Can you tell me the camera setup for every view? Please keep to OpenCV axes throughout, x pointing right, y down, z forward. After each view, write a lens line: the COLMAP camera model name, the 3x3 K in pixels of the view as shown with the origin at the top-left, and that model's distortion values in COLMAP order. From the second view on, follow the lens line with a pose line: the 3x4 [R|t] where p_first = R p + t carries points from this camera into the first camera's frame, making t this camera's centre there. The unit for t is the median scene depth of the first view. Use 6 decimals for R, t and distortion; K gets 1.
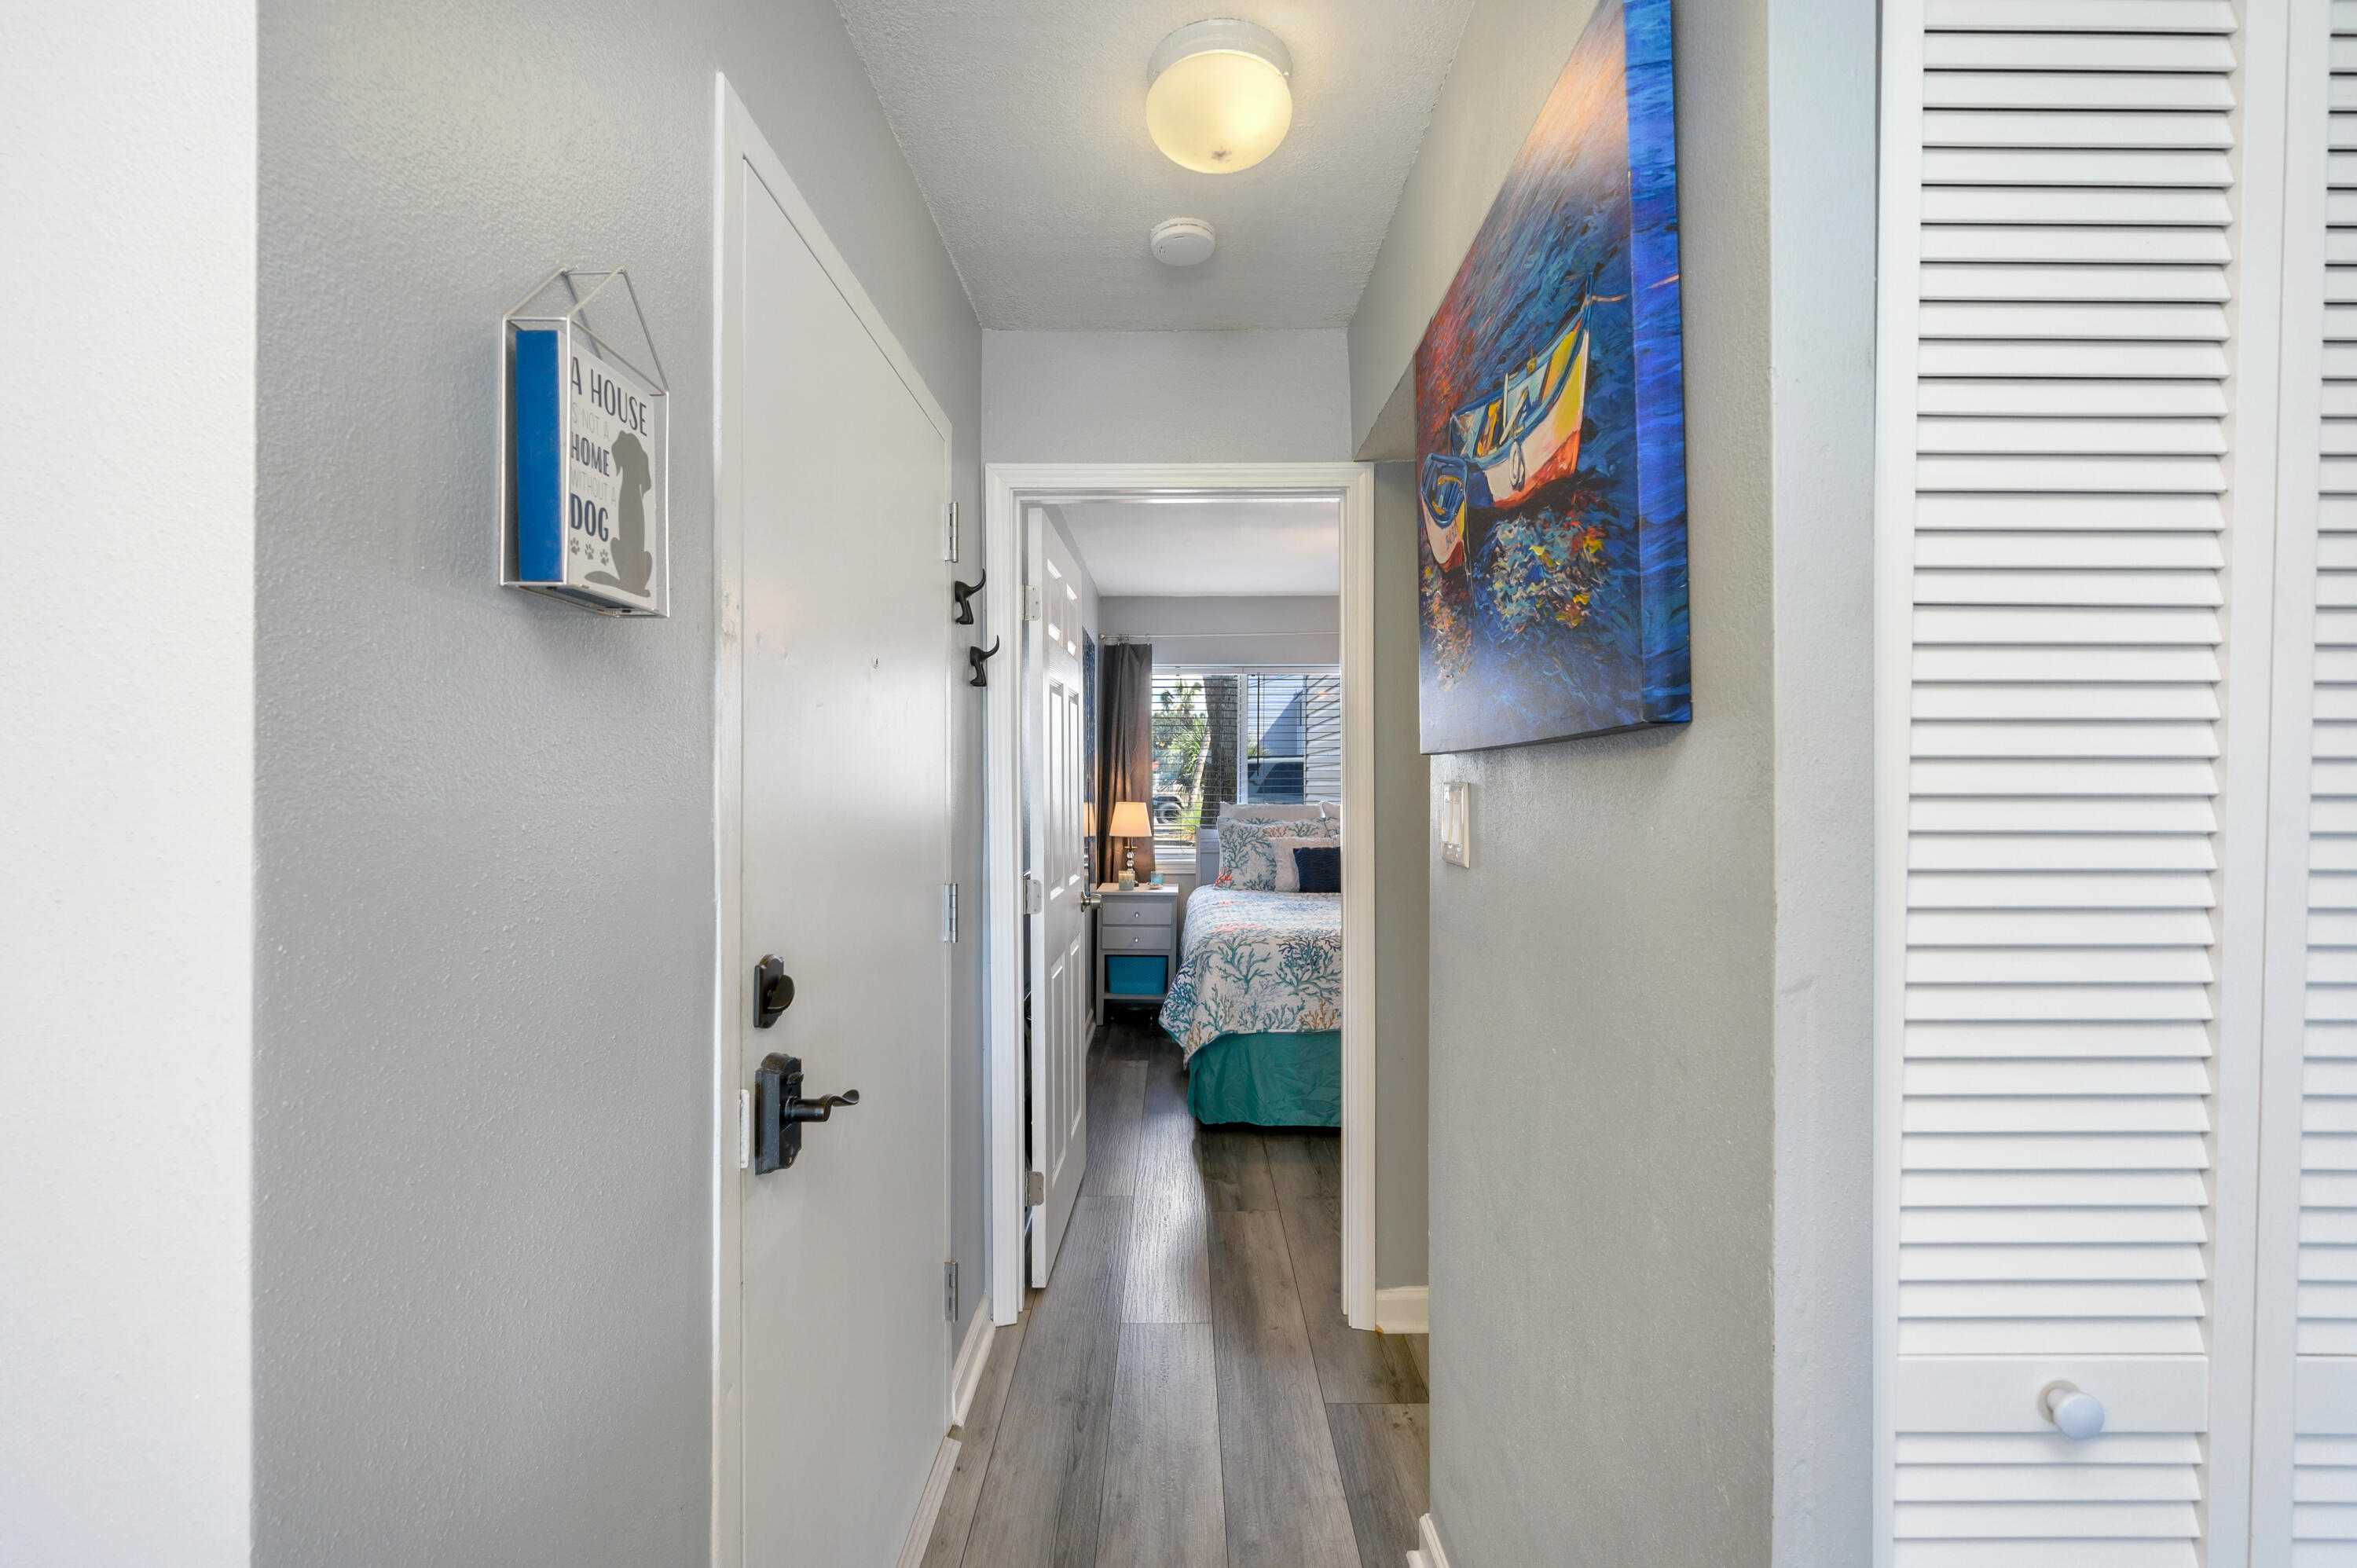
lens RADIAL K [[1027.1, 0, 1178.5], [0, 1027.1, 784.0], [0, 0, 1]] dist [0.033733, -0.000024]
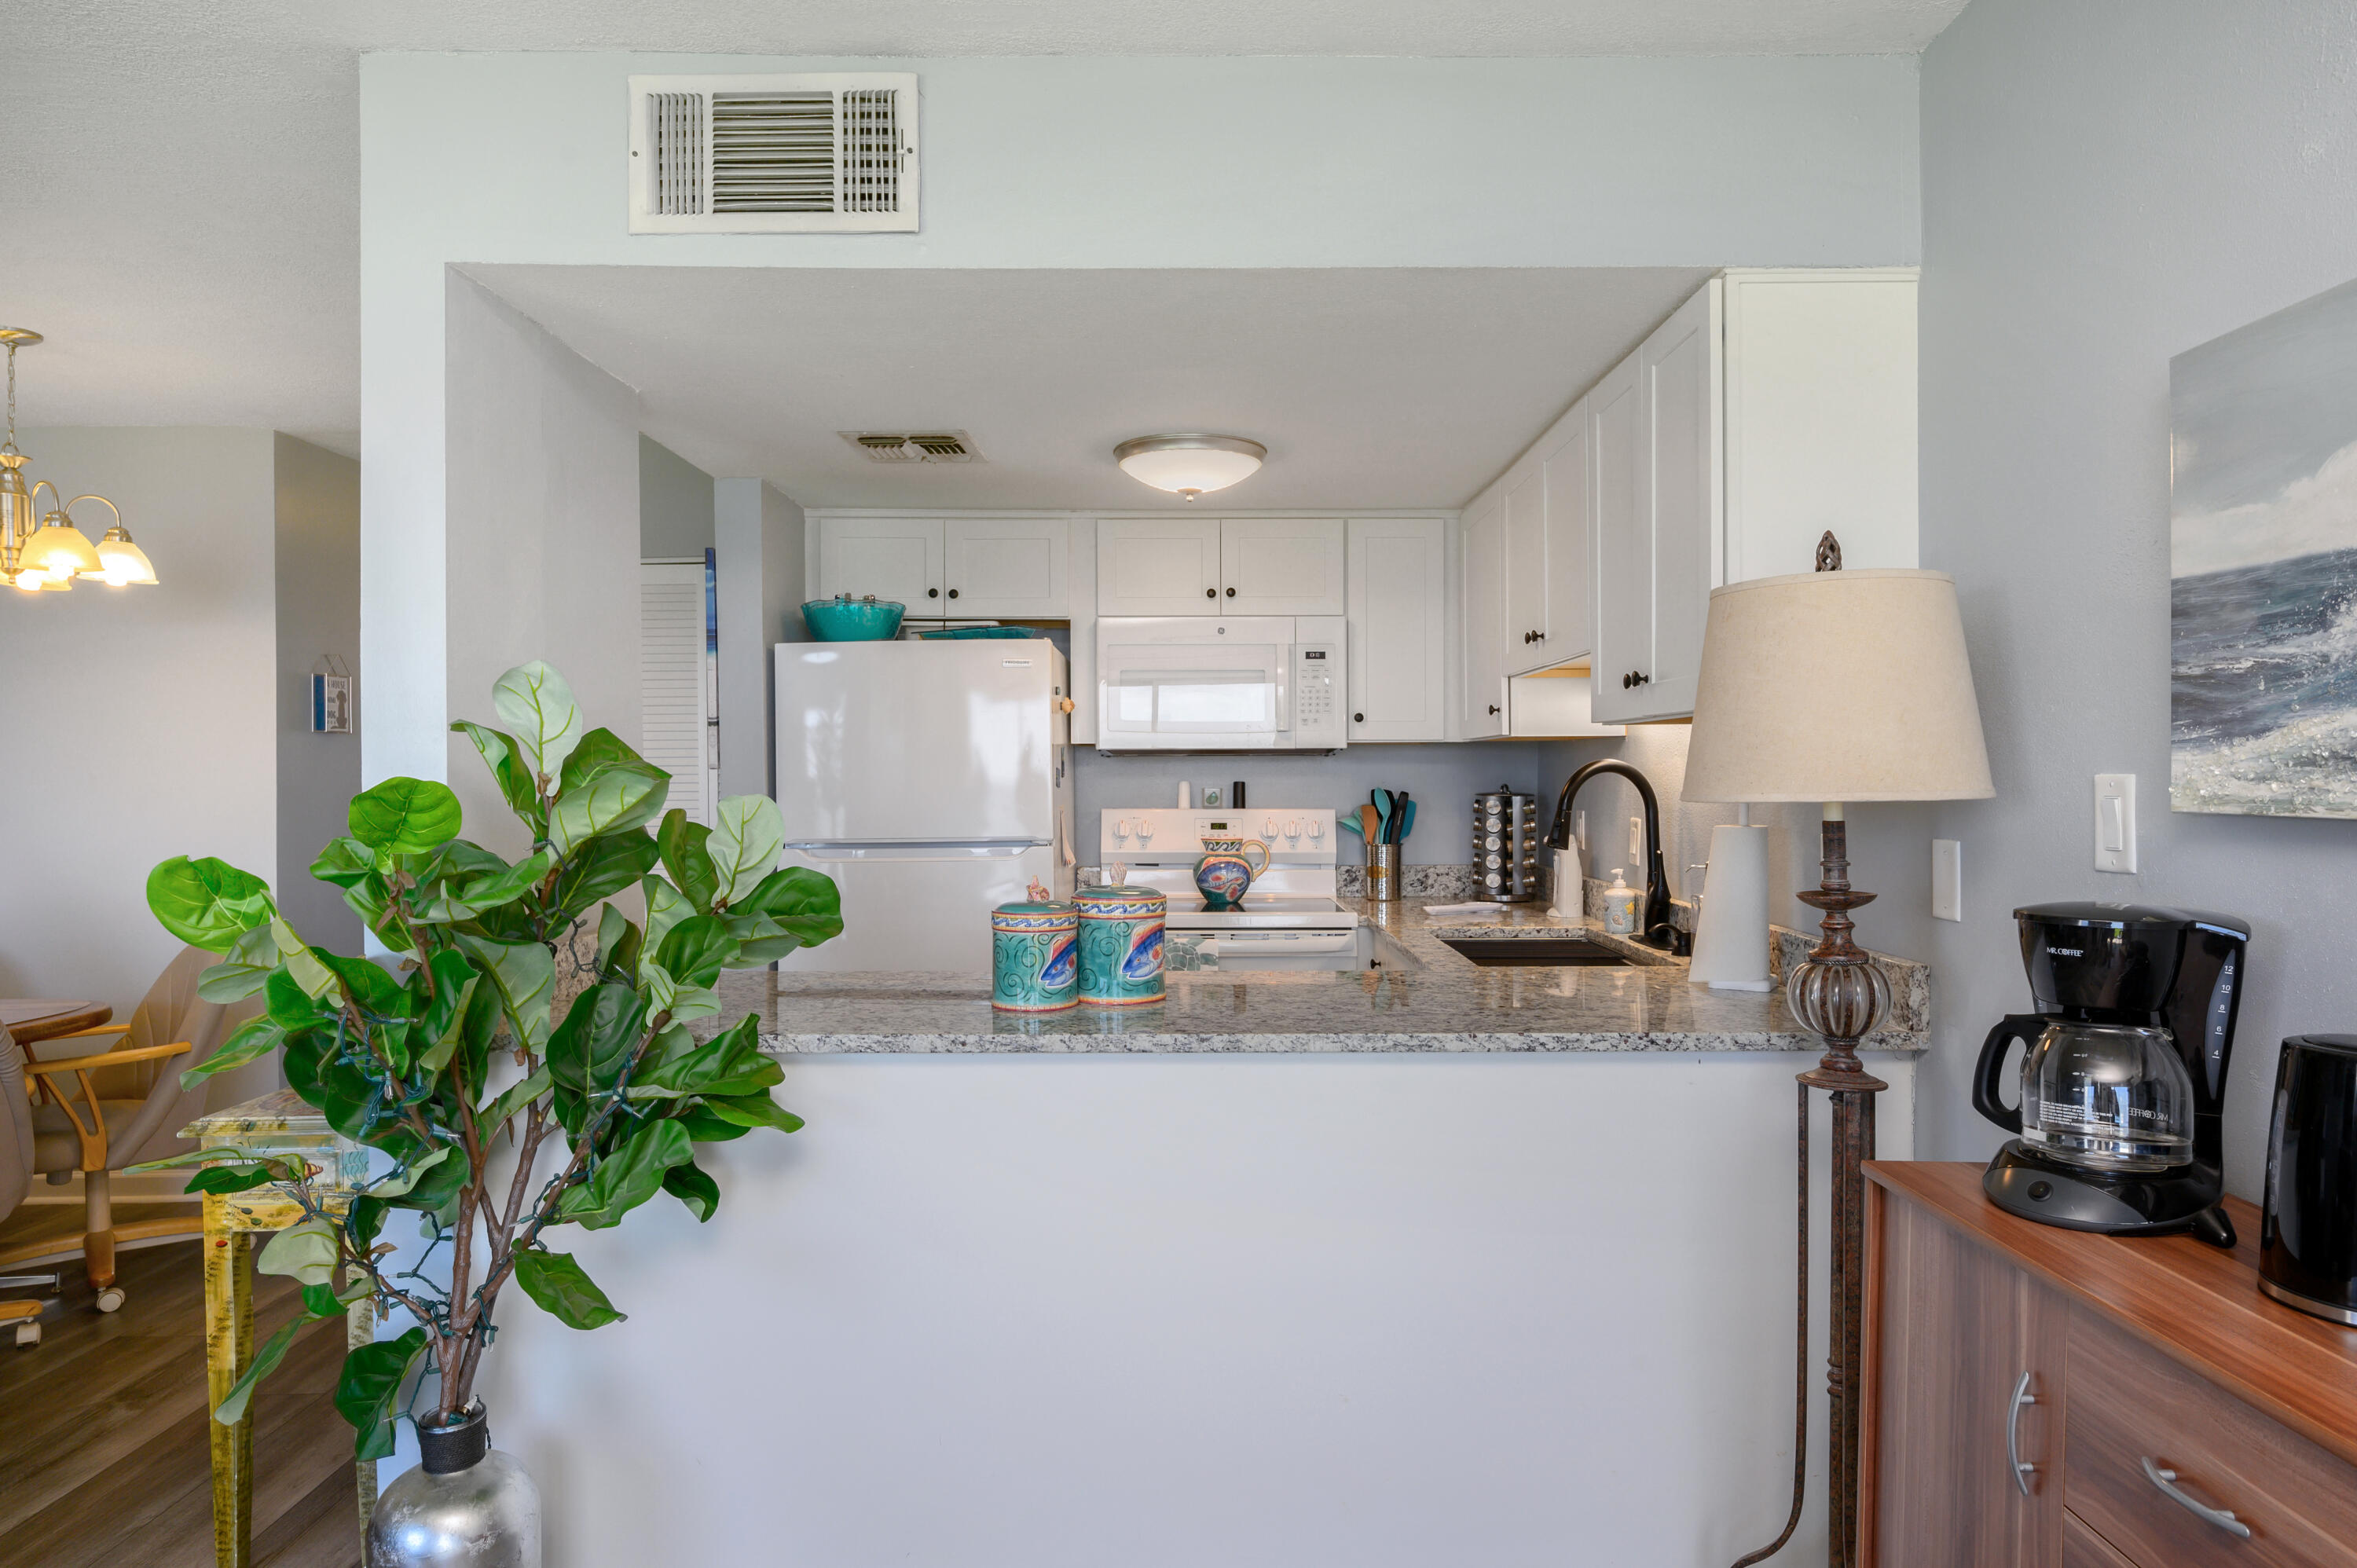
lens RADIAL K [[1436.2, 0, 1175.4], [0, 1436.2, 776.1], [0, 0, 1]] dist [-0.000235, -0.001064]
pose [[0.999946, -0.002998, -0.009912, 0.959278], [0.002899, 0.999946, -0.010005, 0.024122], [0.009942, 0.009976, 0.999901, -1.576113]]
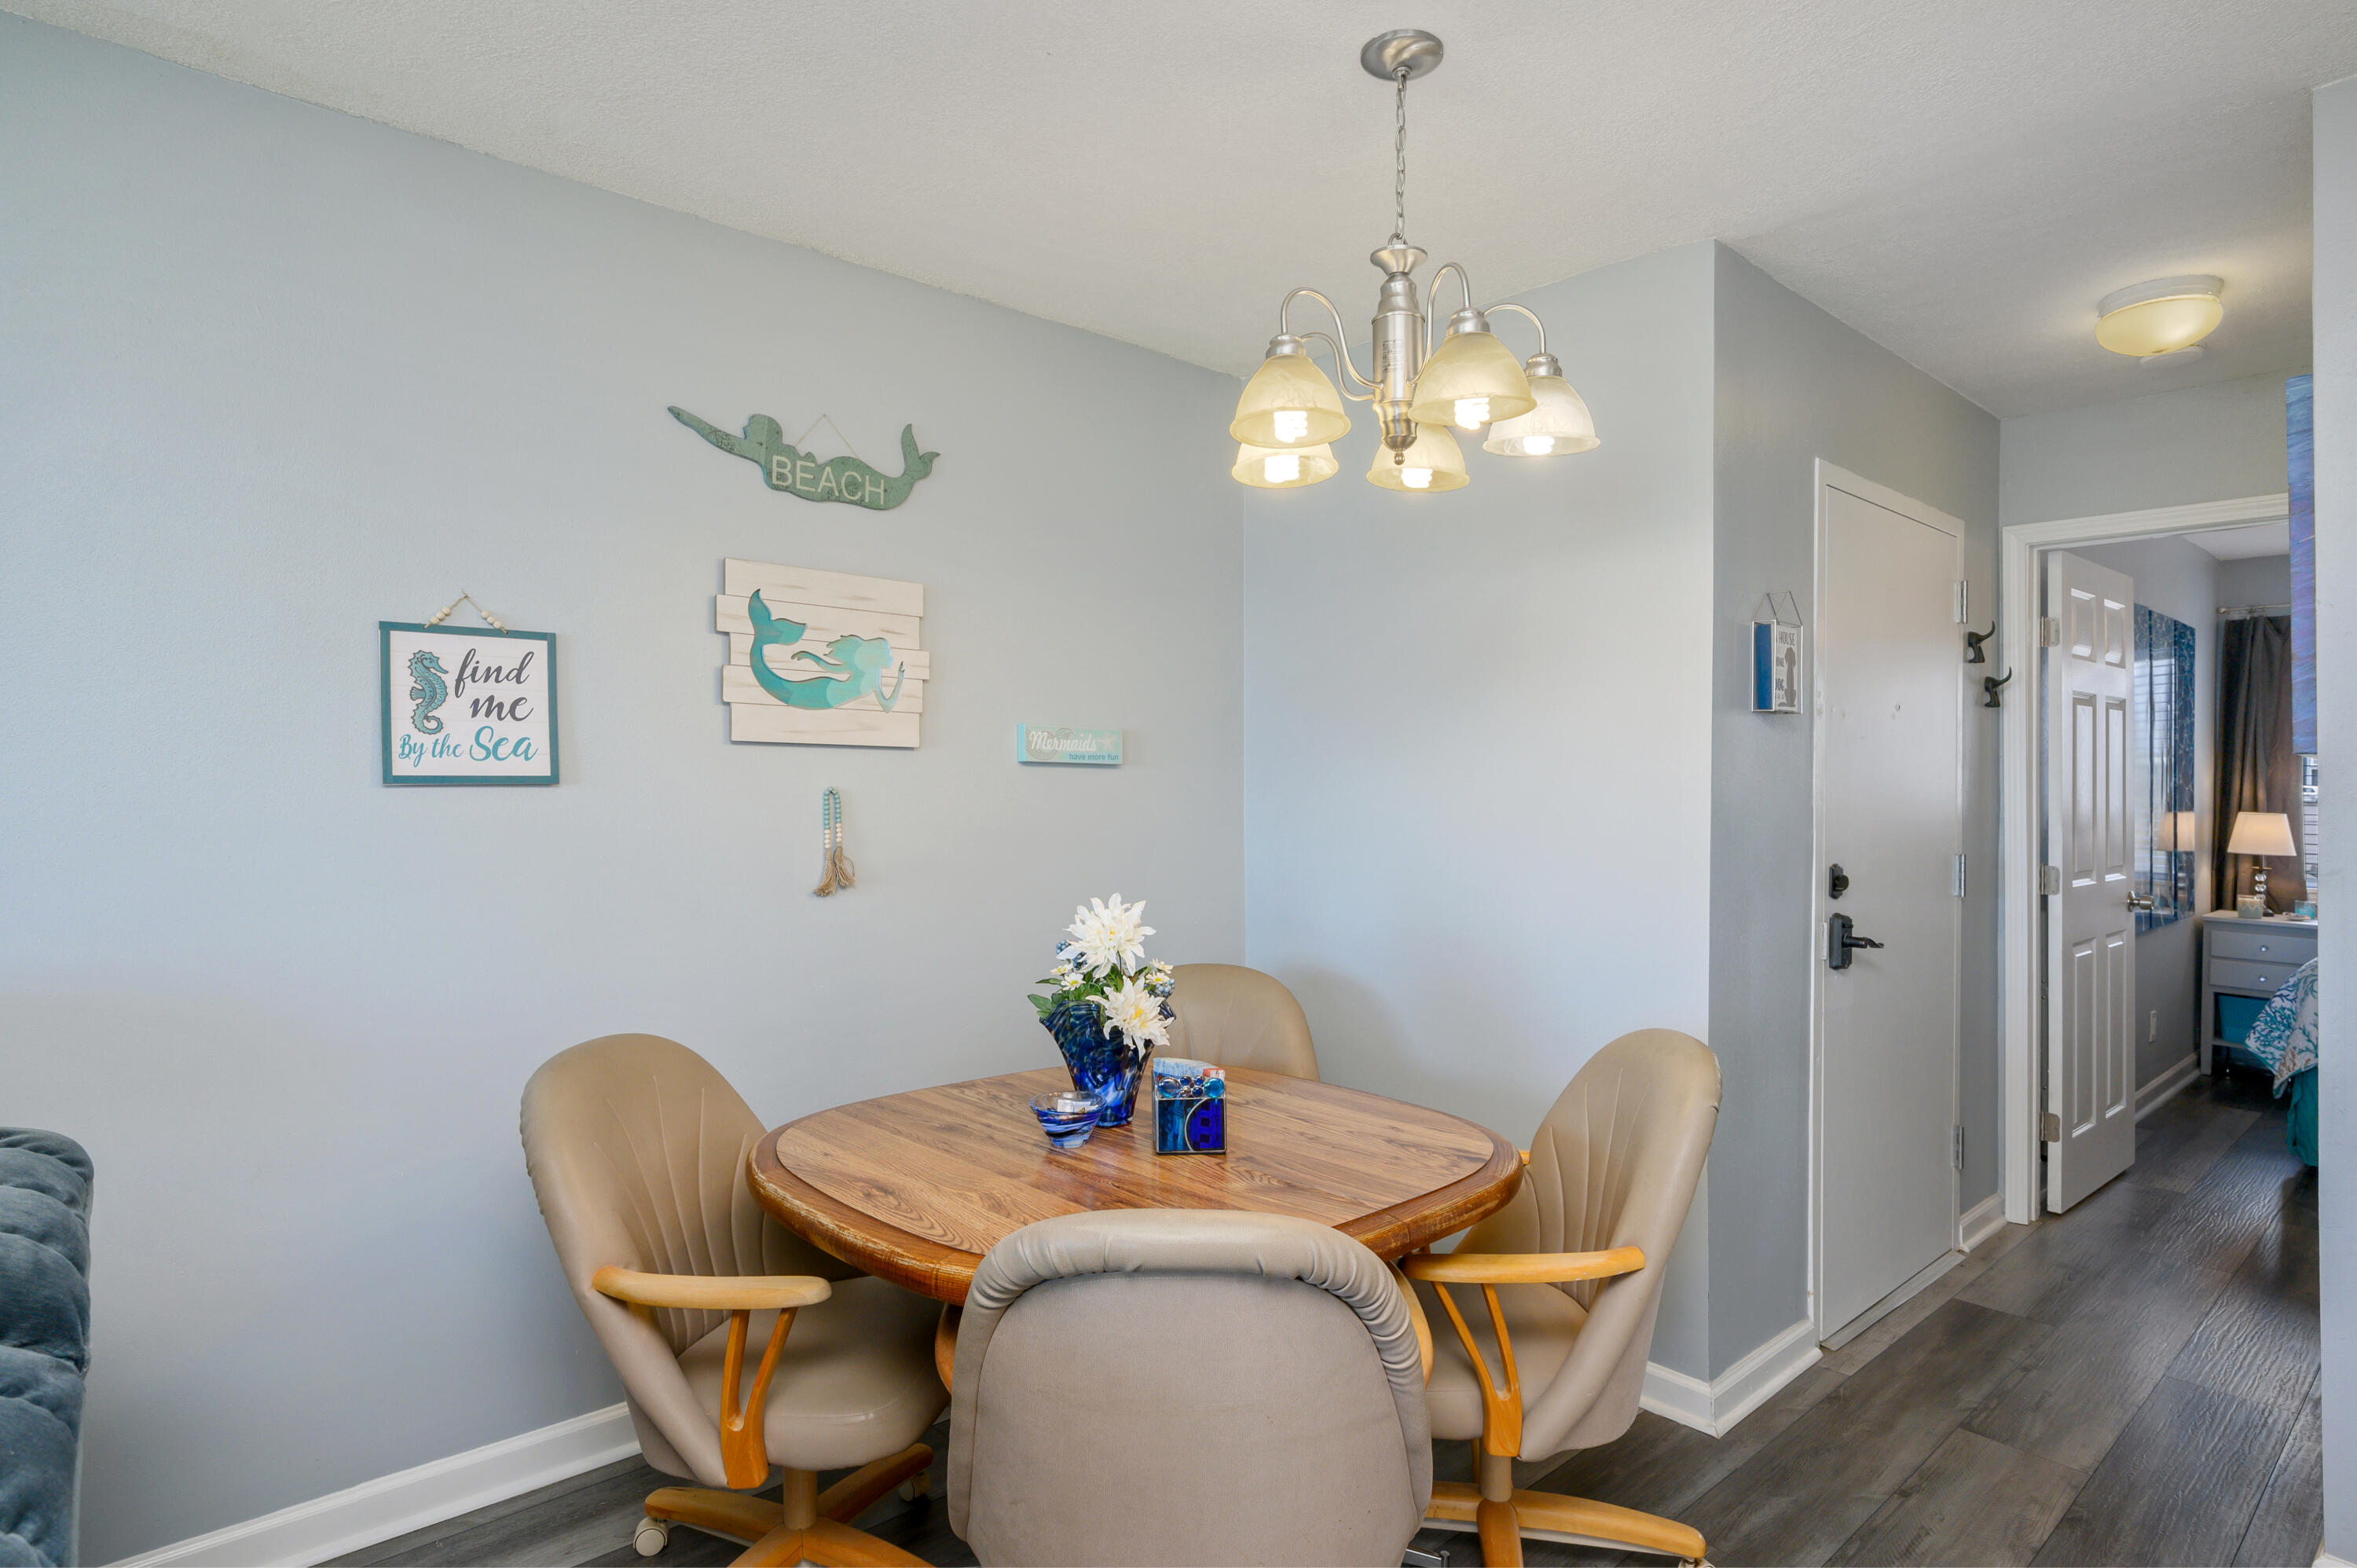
lens RADIAL K [[1248.6, 0, 1178.5], [0, 1248.6, 784.0], [0, 0, 1]] dist [-0.014423, -0.000416]
pose [[0.673740, 0.005159, -0.738950, 0.259962], [-0.008789, 0.999961, -0.001032, 0.010208], [0.738916, 0.007190, 0.673759, -0.773170]]
